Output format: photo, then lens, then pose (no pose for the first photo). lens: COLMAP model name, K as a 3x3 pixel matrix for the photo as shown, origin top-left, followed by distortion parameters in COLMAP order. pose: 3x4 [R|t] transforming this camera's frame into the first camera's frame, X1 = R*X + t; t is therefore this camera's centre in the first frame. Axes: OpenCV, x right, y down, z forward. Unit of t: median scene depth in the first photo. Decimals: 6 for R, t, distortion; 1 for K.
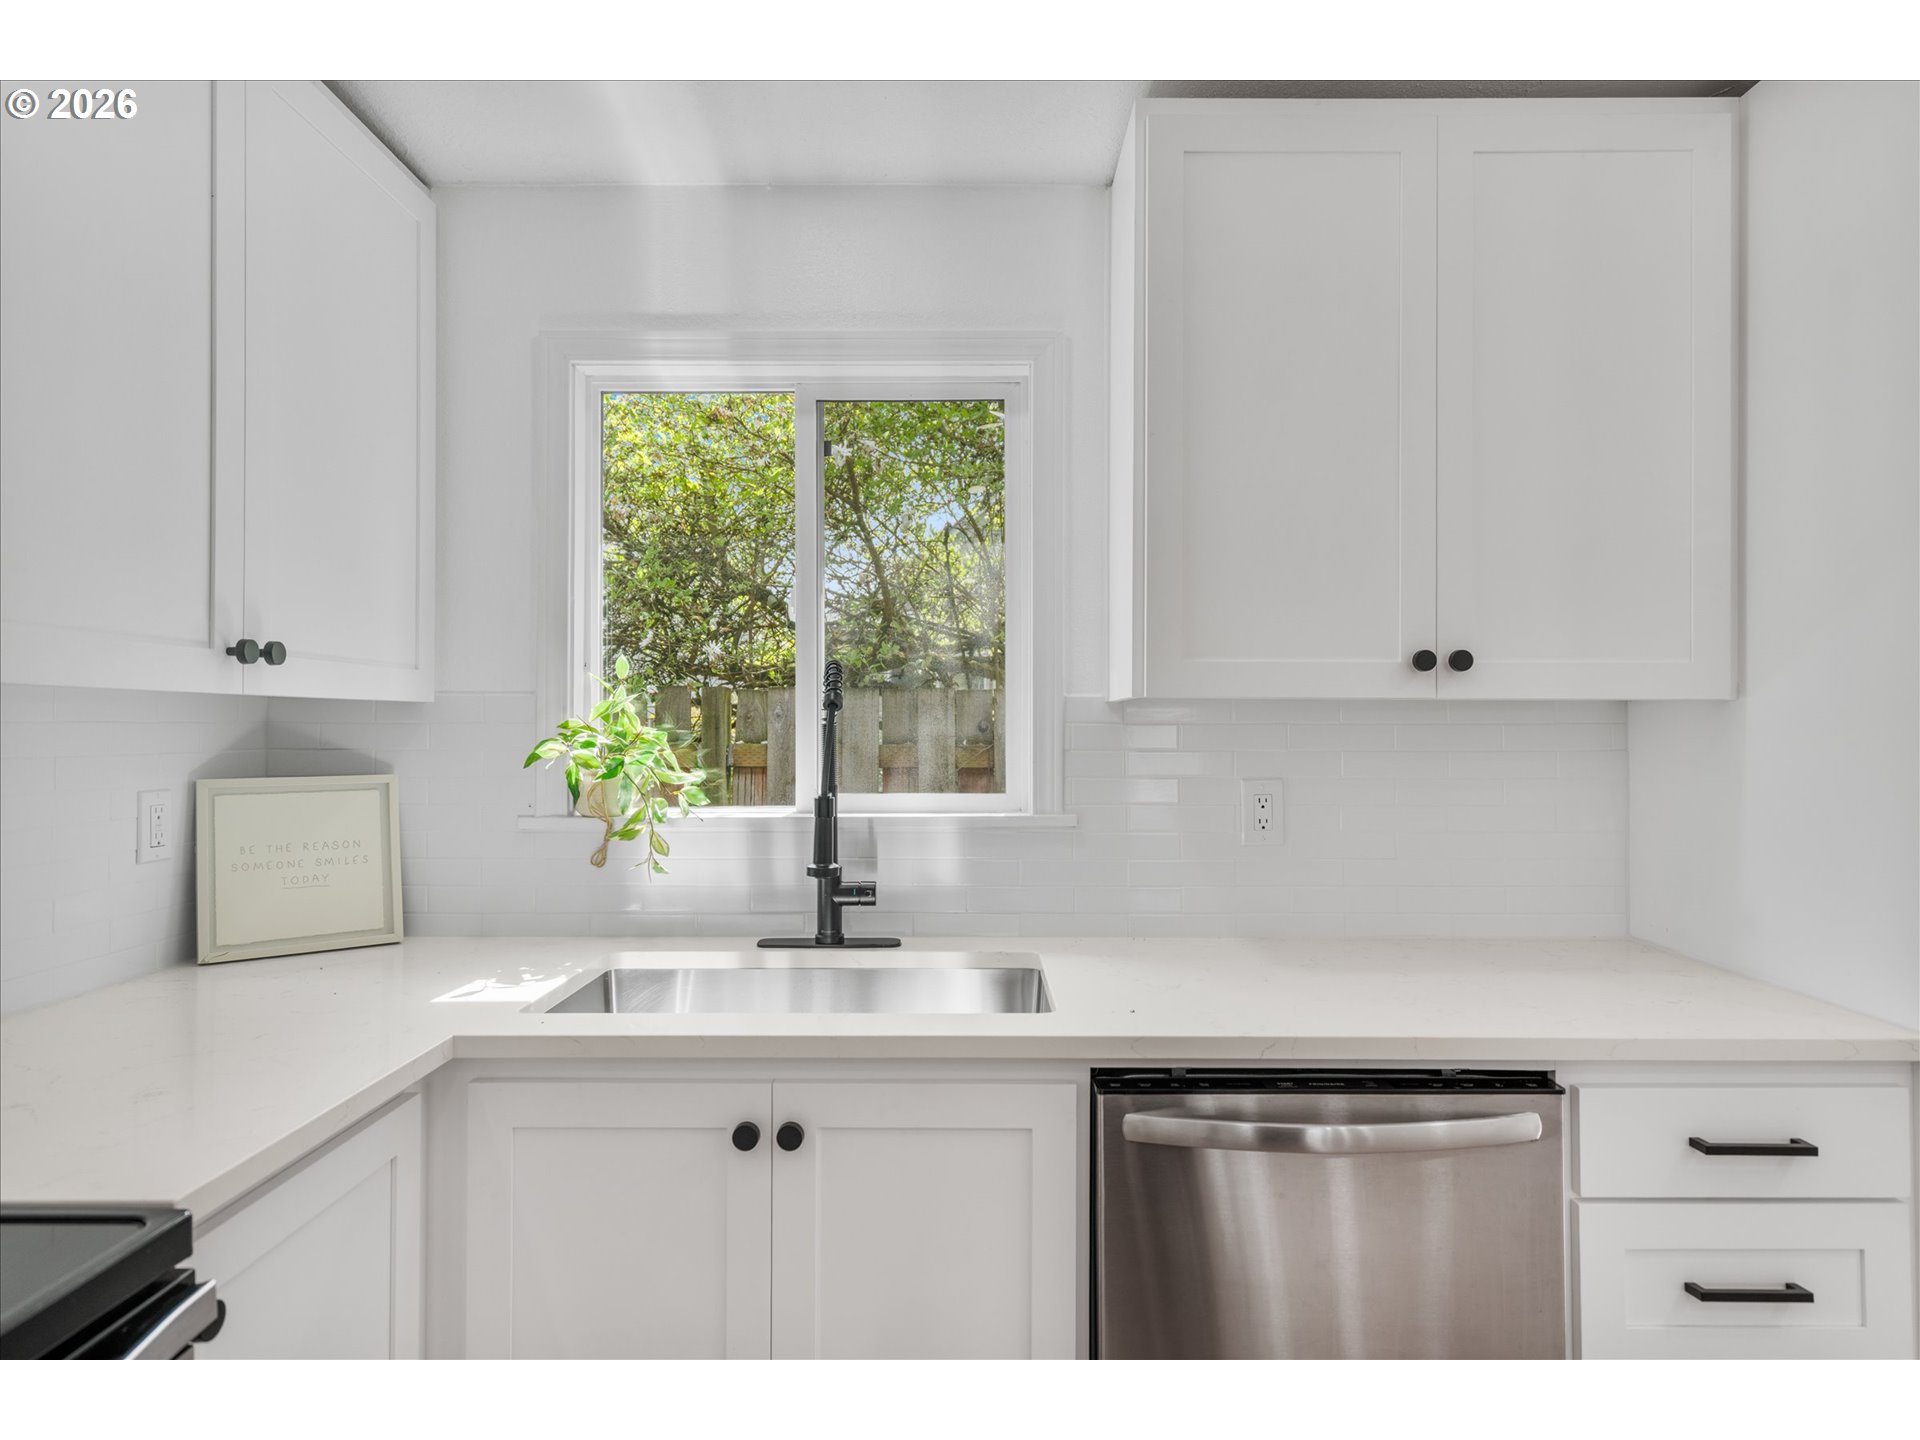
lens RADIAL K [[1100.8, 0, 964.6], [0, 1100.8, 709.6], [0, 0, 1]] dist [0.001606, 0.001791]
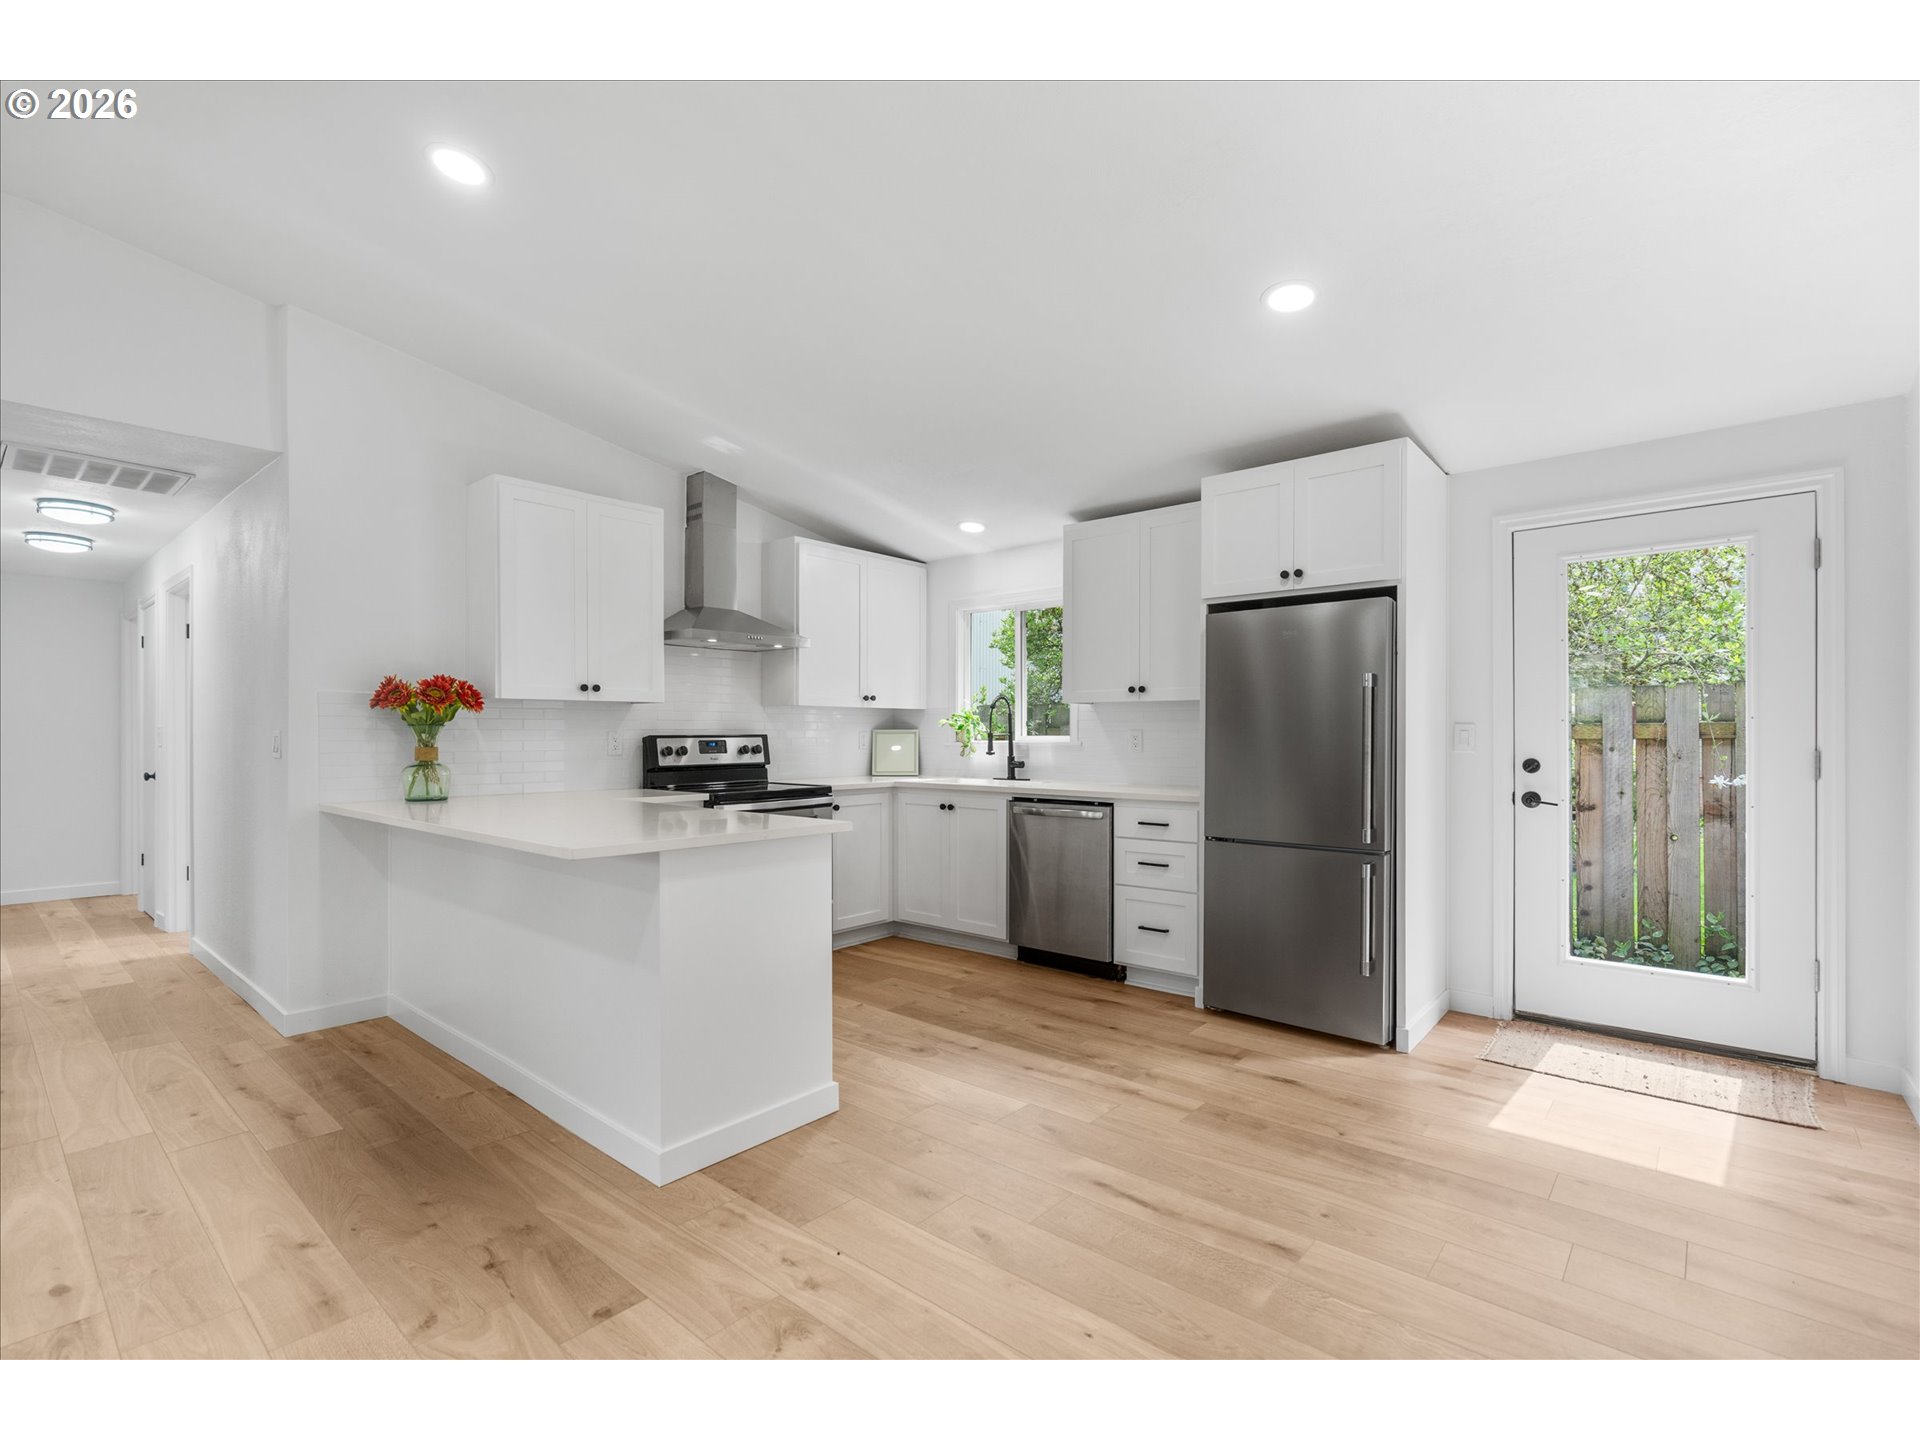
lens RADIAL K [[869.2, 0, 964.8], [0, 869.2, 741.9], [0, 0, 1]] dist [-0.007136, 0.001957]
pose [[0.769327, 0.003641, -0.638845, 1.438452], [0.009476, 0.999809, 0.017110, 0.052248], [0.638785, -0.019217, 0.769145, -1.102673]]
